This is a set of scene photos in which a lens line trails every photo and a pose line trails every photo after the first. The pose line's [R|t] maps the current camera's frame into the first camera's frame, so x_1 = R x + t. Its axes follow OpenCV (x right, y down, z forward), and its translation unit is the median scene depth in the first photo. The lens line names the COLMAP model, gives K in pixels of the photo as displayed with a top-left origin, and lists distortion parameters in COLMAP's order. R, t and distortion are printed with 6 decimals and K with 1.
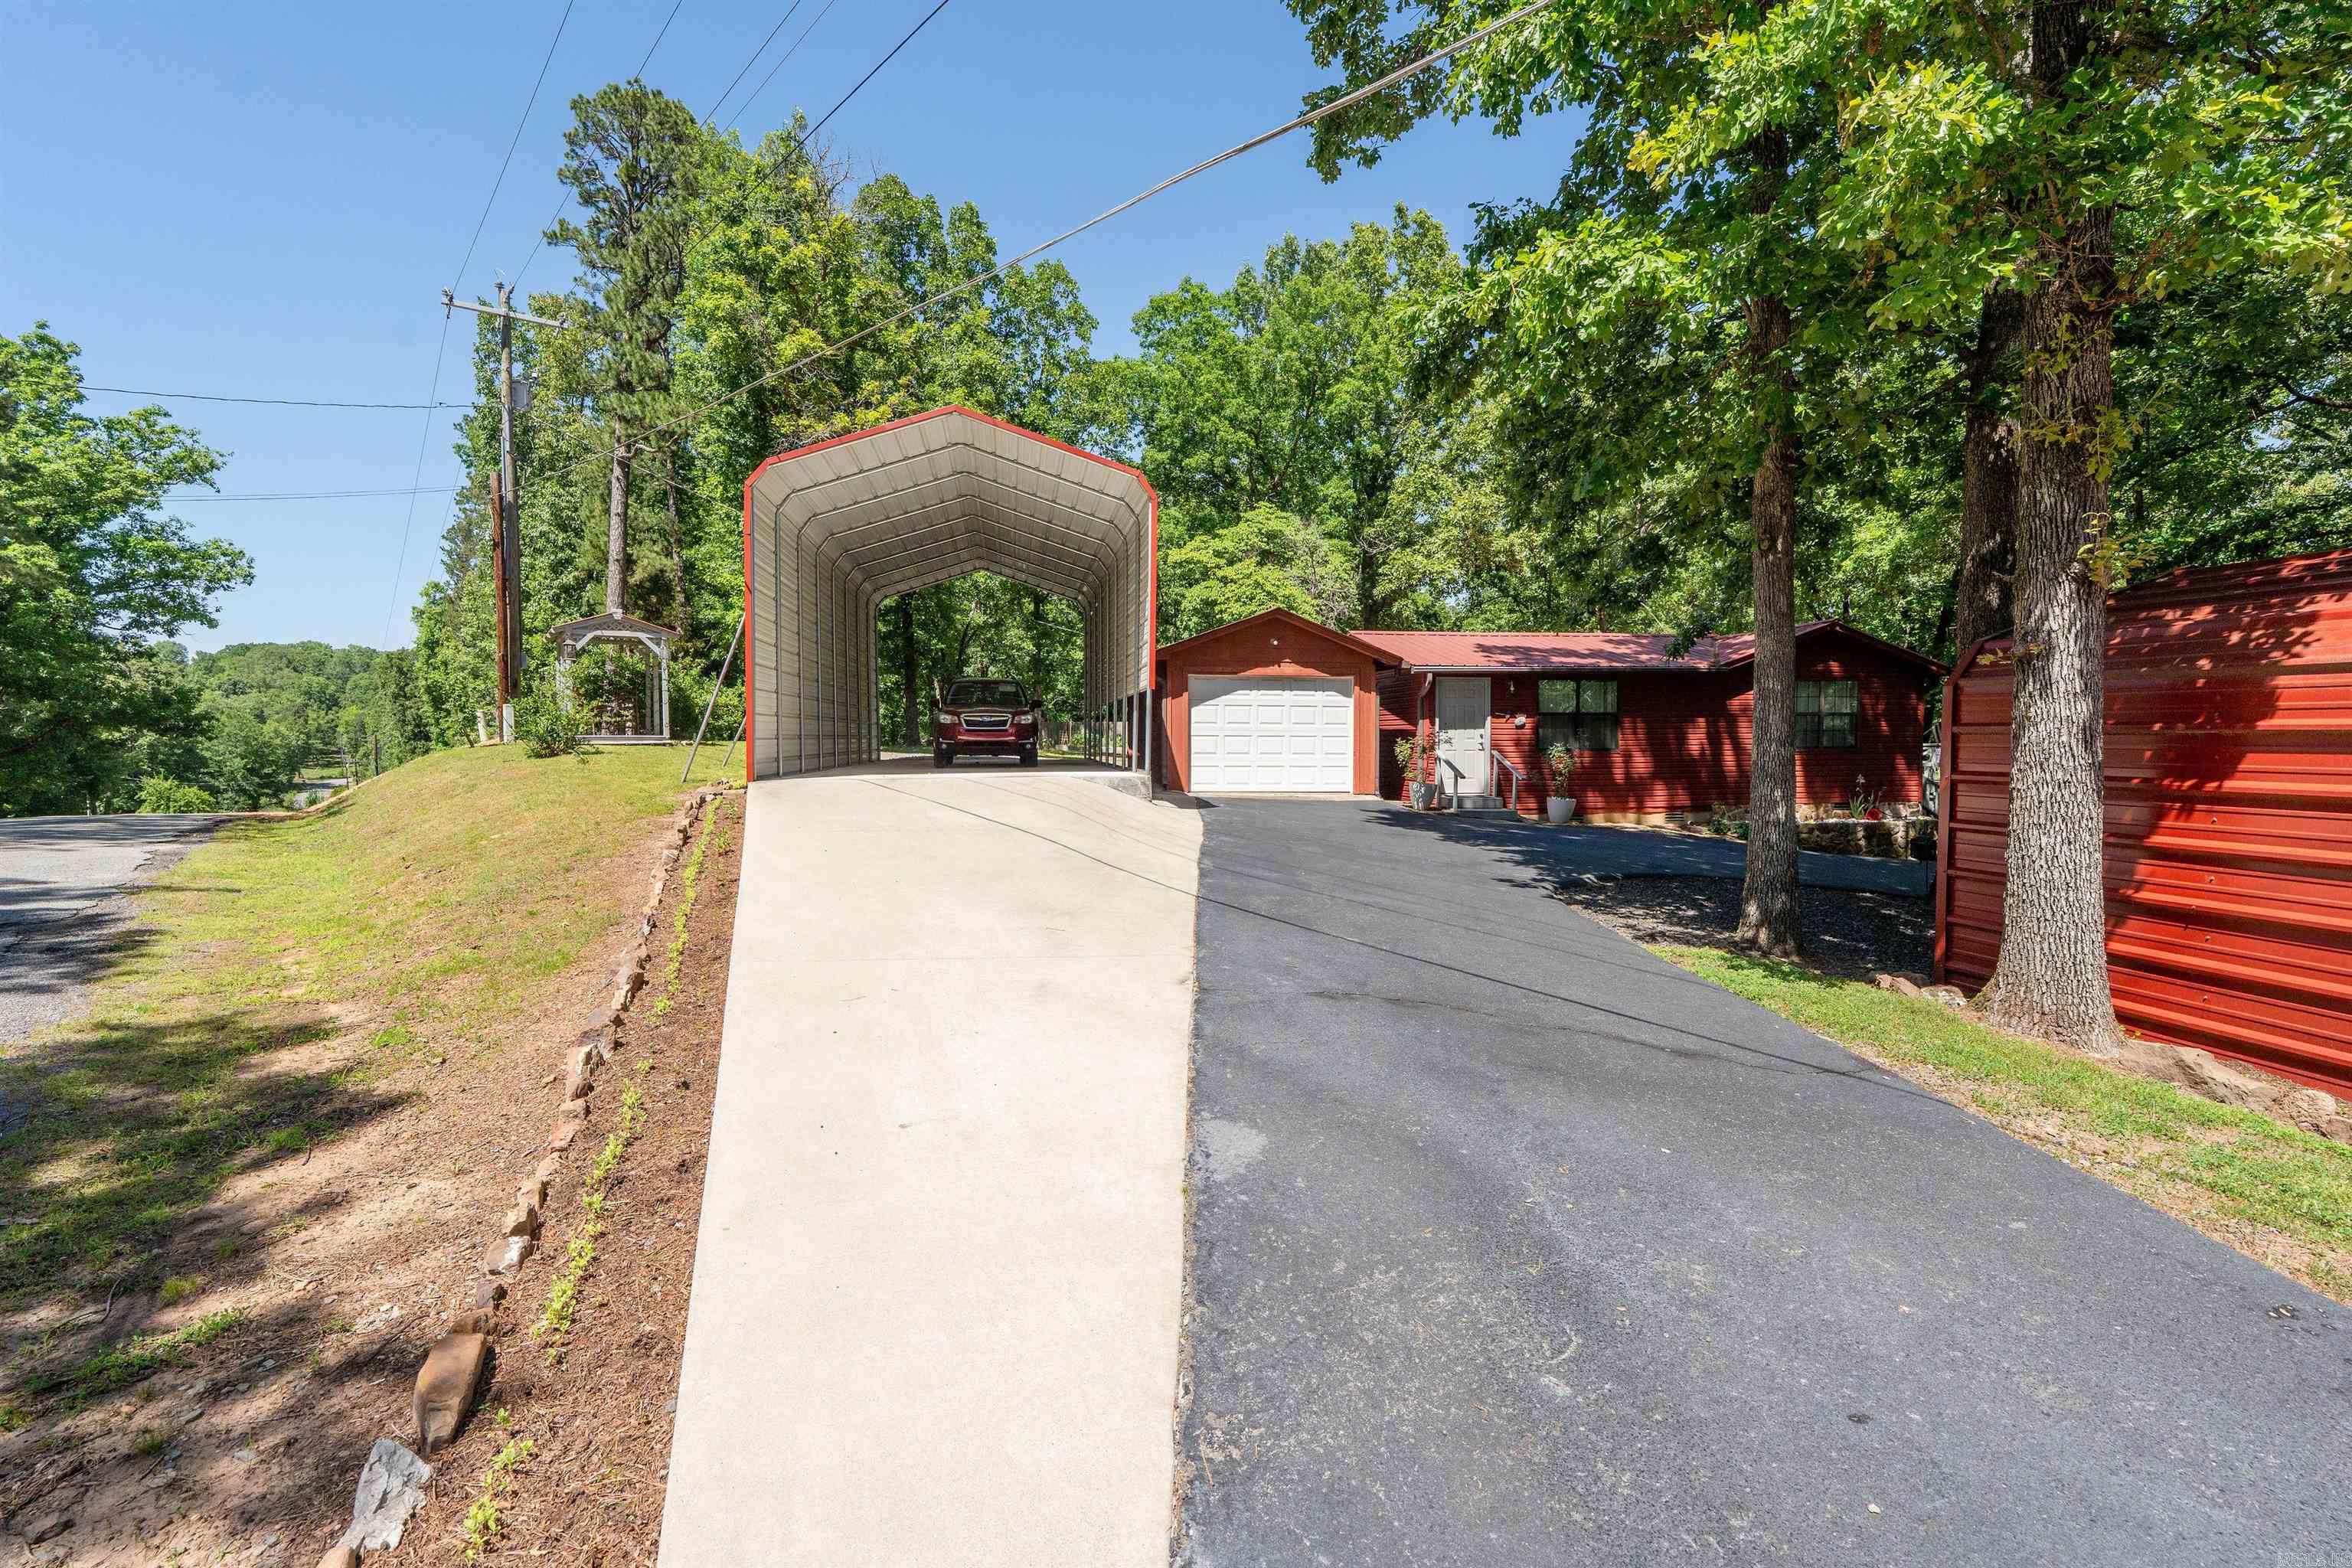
lens RADIAL K [[1041.3, 0, 1176.0], [0, 1041.3, 784.0], [0, 0, 1]] dist [-0.015461, 0.004674]
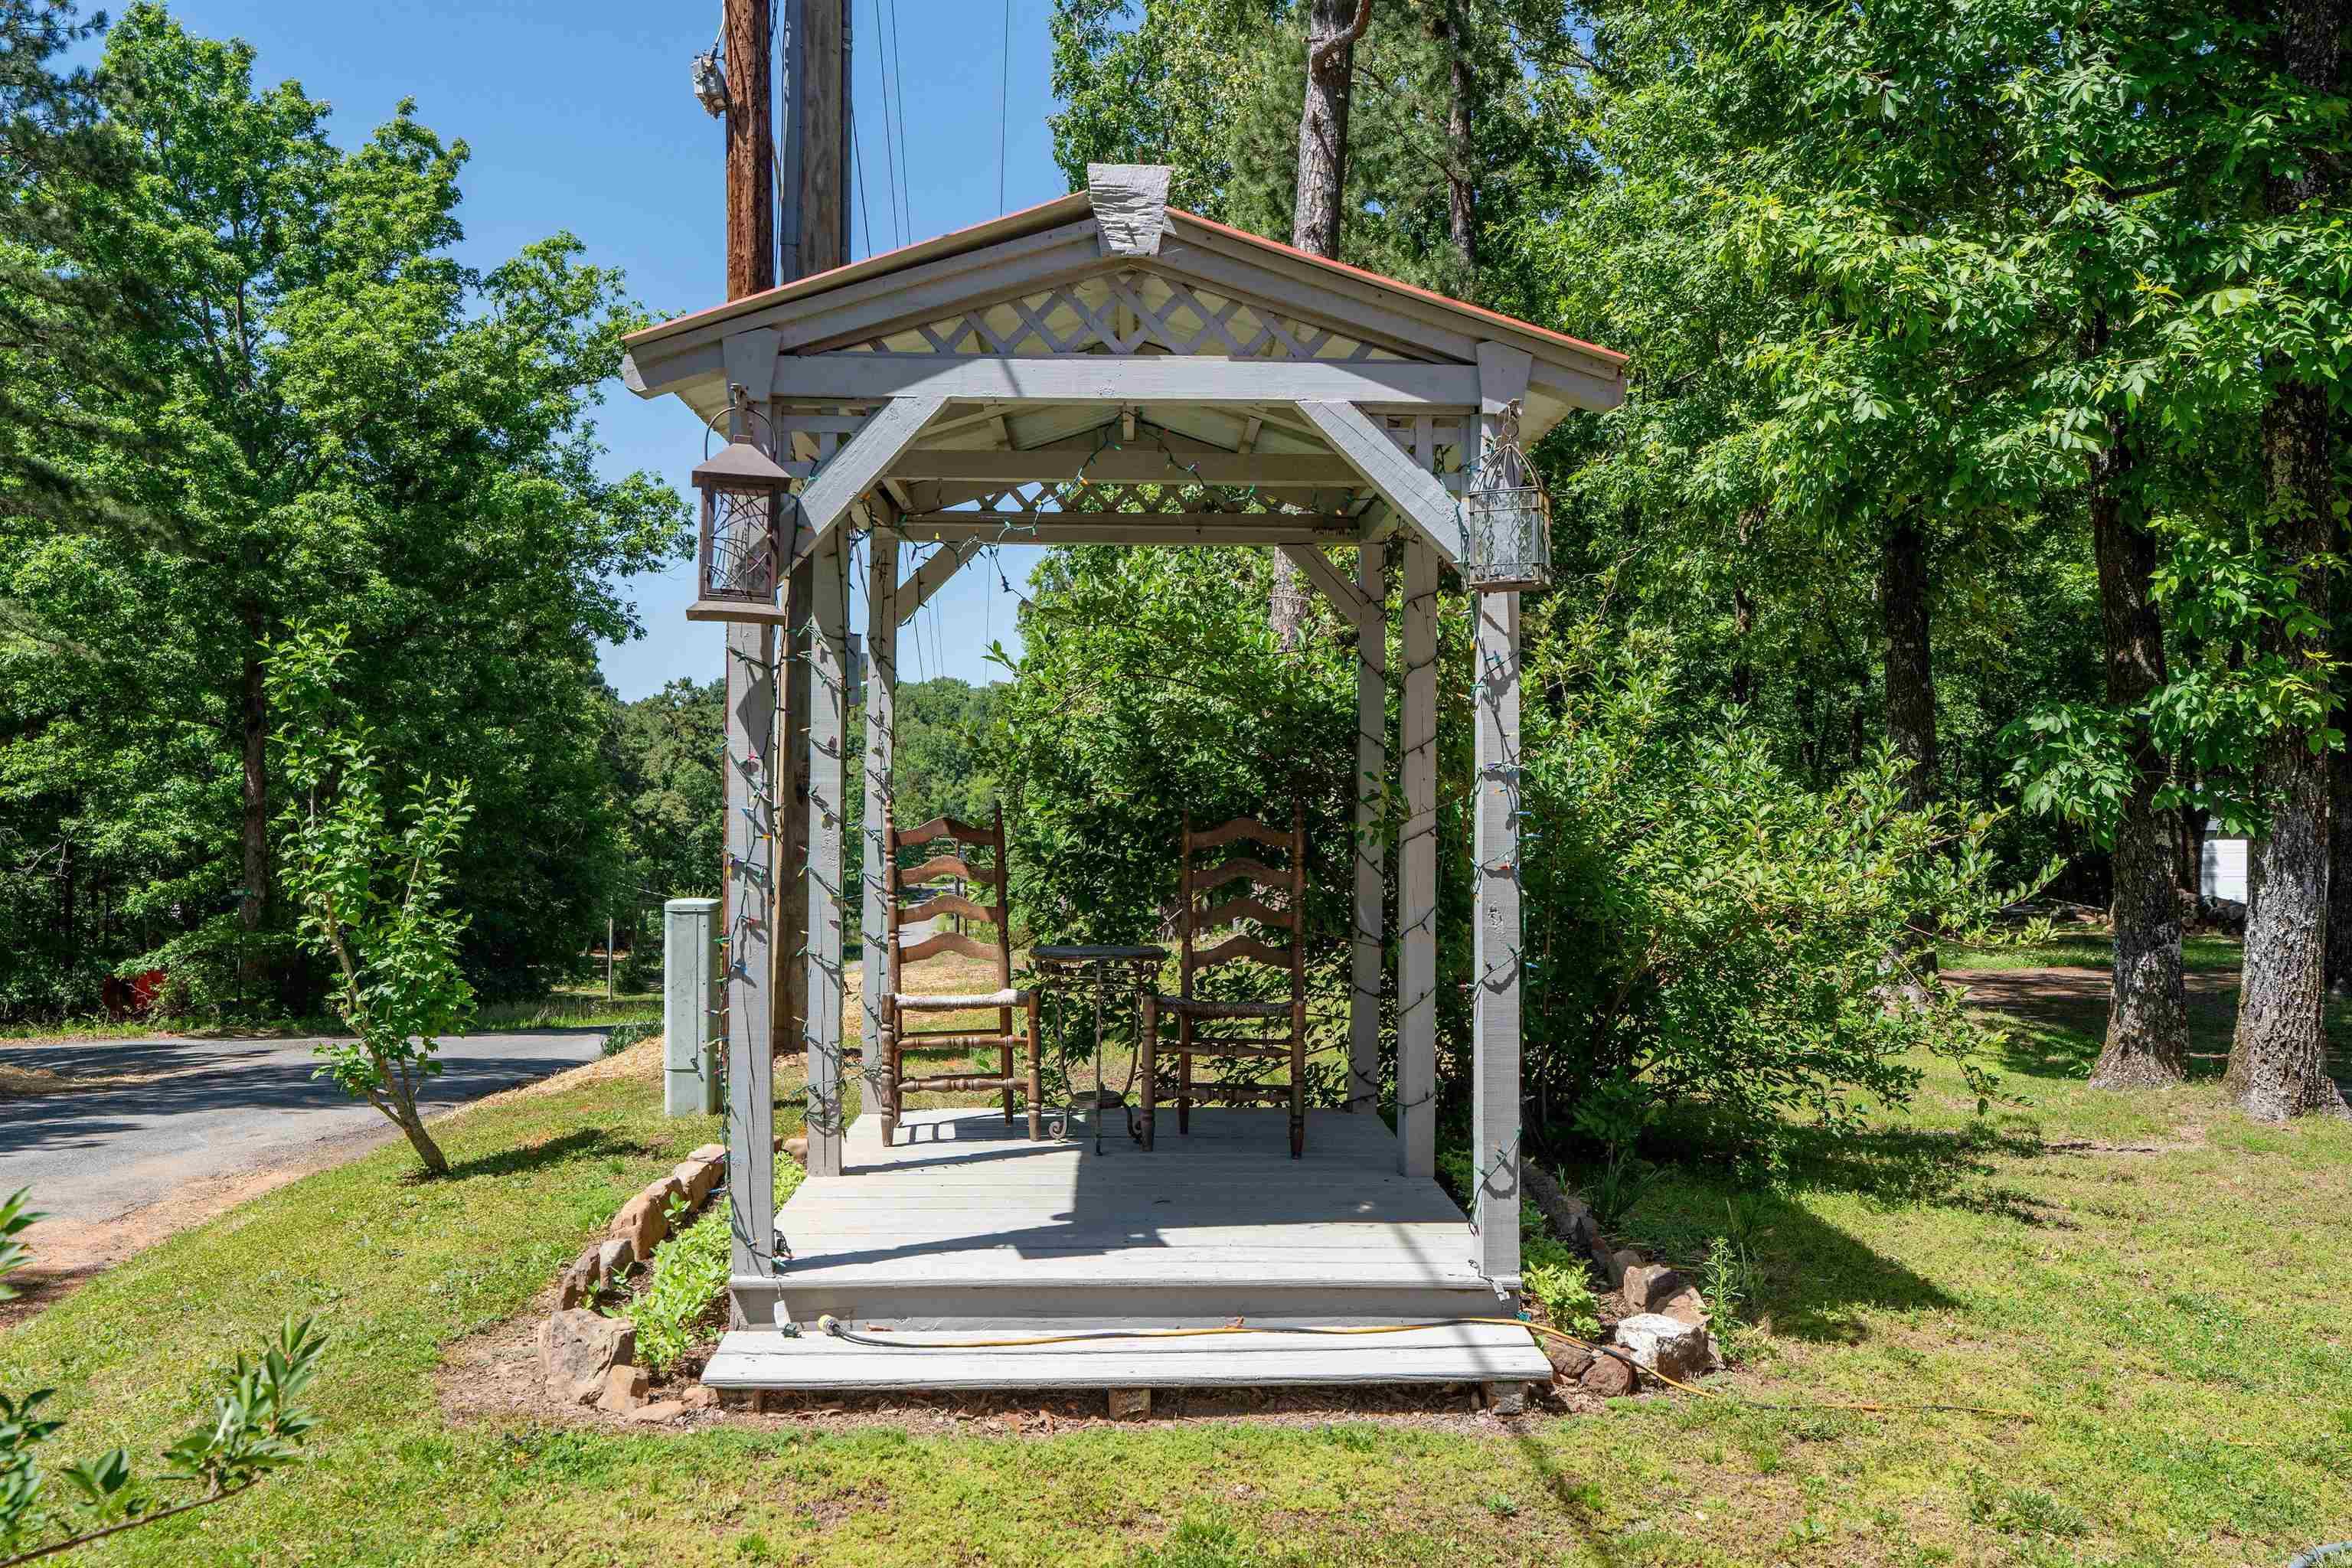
lens RADIAL K [[1961.4, 0, 1176.0], [0, 1961.4, 784.0], [0, 0, 1]] dist [-0.003927, -0.002875]
pose [[0.837713, -0.003377, -0.546100, -0.233055], [-0.032418, 0.997910, -0.055901, -0.049519], [0.545147, 0.064533, 0.835853, 0.461917]]
